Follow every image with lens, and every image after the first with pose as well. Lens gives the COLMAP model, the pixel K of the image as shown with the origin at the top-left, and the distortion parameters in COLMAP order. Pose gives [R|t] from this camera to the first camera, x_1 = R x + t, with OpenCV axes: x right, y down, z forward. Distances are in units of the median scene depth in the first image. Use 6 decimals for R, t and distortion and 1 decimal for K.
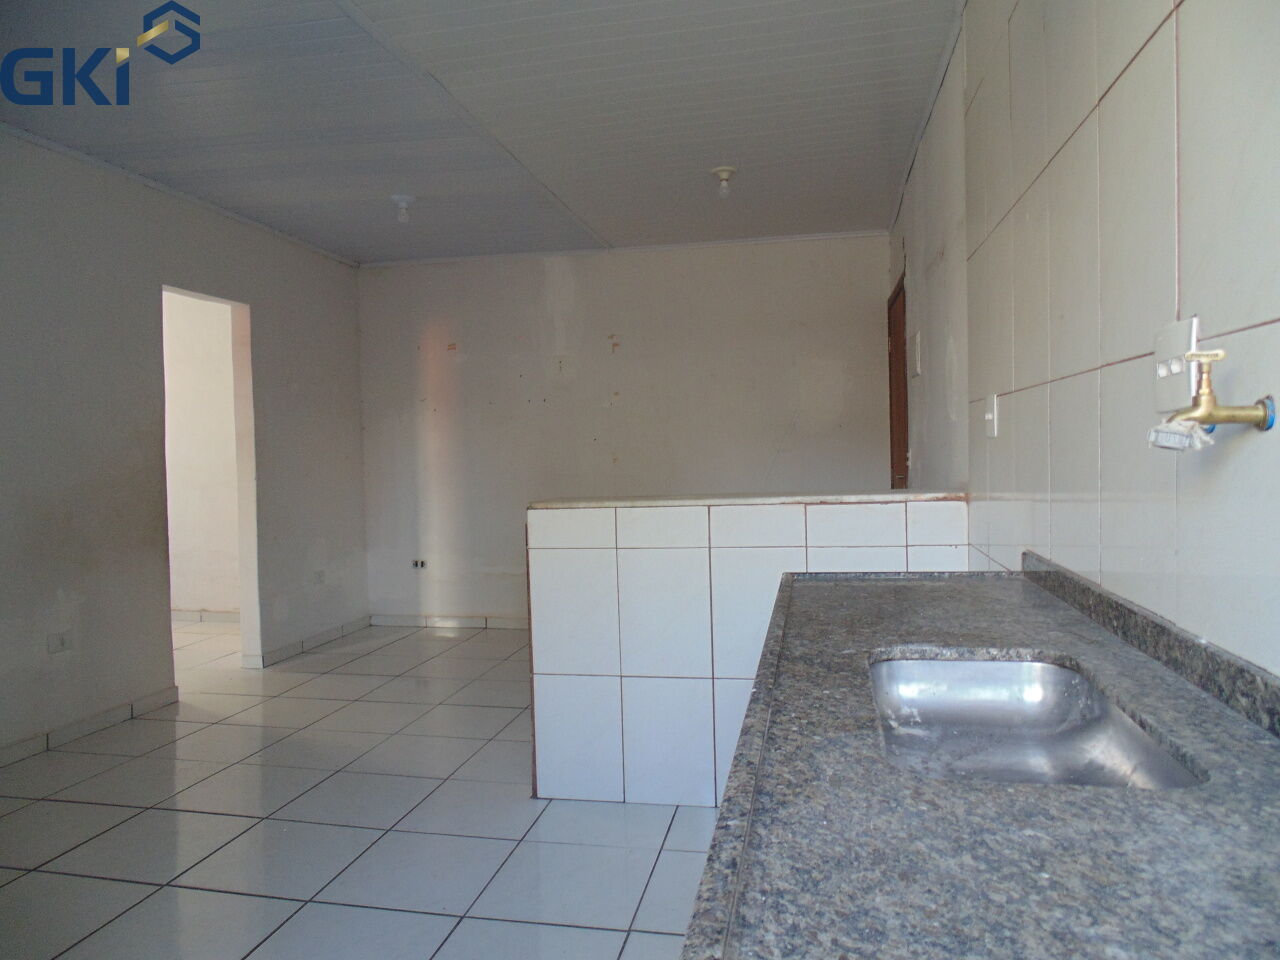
lens RADIAL K [[866.3, 0, 640.0], [0, 866.3, 480.0], [0, 0, 1]] dist [-0.002755, -0.002411]
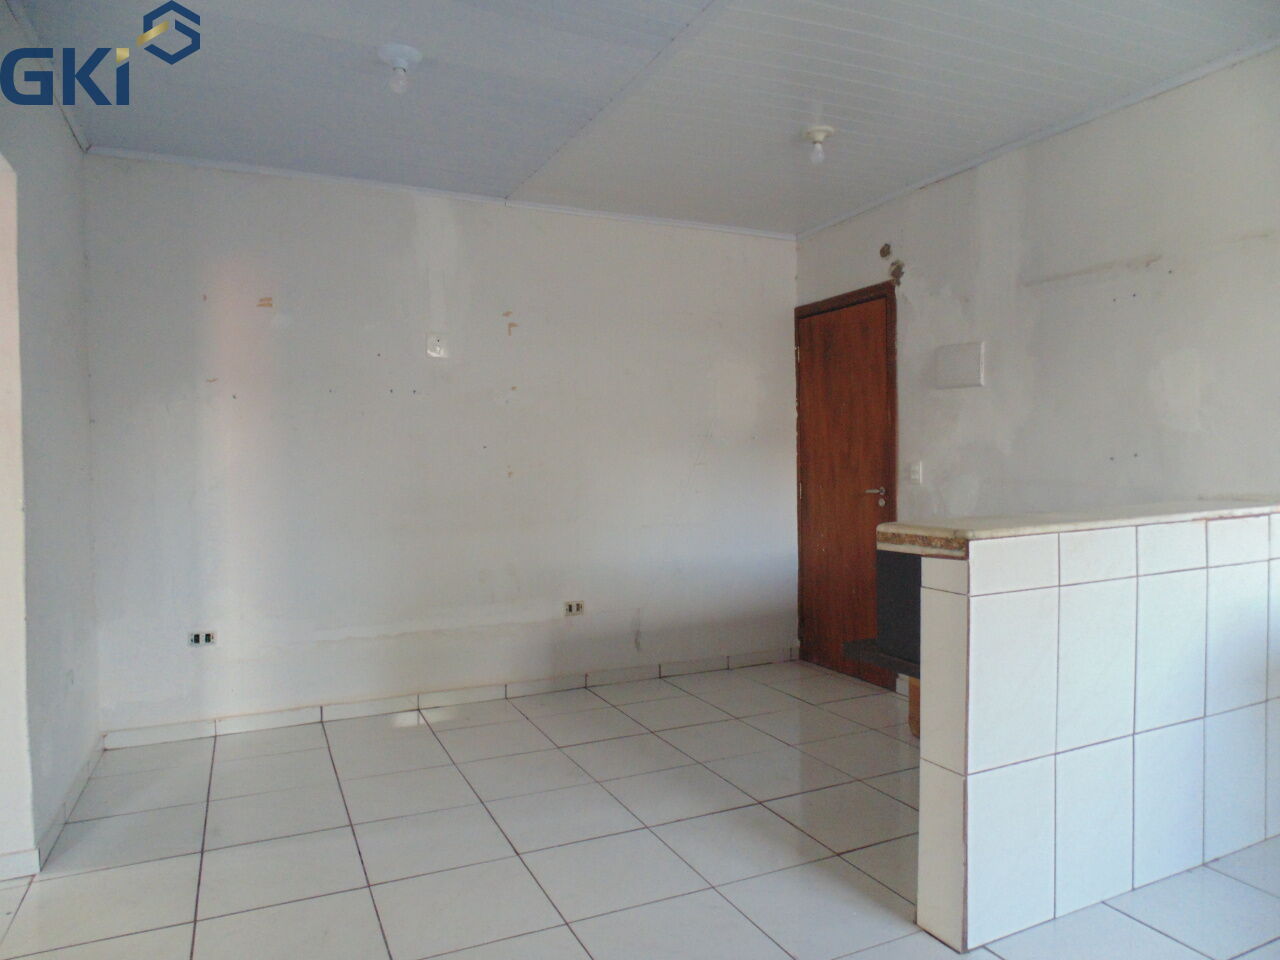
lens RADIAL K [[866.3, 0, 640.0], [0, 866.3, 480.0], [0, 0, 1]] dist [-0.002755, -0.002411]
pose [[0.798967, -0.002941, 0.601368, -0.553501], [0.015272, 0.999765, -0.015401, -0.005803], [-0.601181, 0.021489, 0.798824, 0.436629]]
